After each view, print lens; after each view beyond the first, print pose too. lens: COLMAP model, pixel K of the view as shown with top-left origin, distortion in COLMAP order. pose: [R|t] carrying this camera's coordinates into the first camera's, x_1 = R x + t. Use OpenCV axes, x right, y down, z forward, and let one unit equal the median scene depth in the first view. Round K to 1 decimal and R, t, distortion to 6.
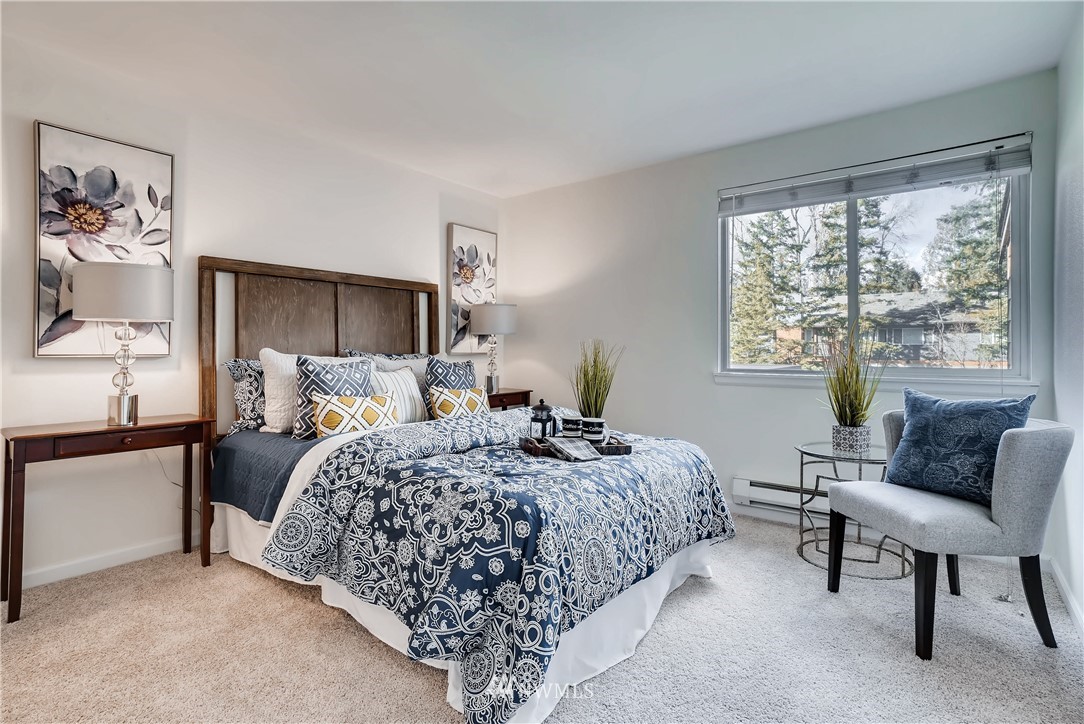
lens RADIAL K [[518.9, 0, 539.9], [0, 518.9, 354.9], [0, 0, 1]] dist [-0.017871, 0.003560]
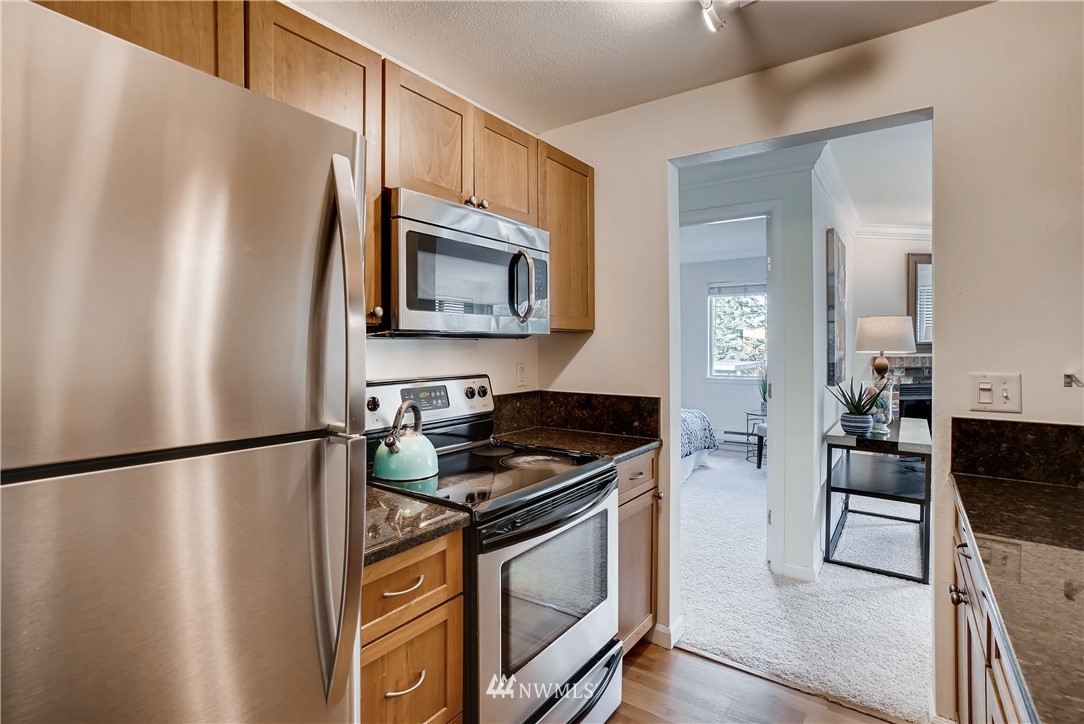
lens RADIAL K [[518.9, 0, 540.3], [0, 518.9, 354.2], [0, 0, 1]] dist [-0.017871, 0.003560]
pose [[0.998511, -0.002947, 0.054472, -0.421302], [0.002464, 0.999957, 0.008918, -0.077705], [-0.054496, -0.008771, 0.998475, -0.980209]]
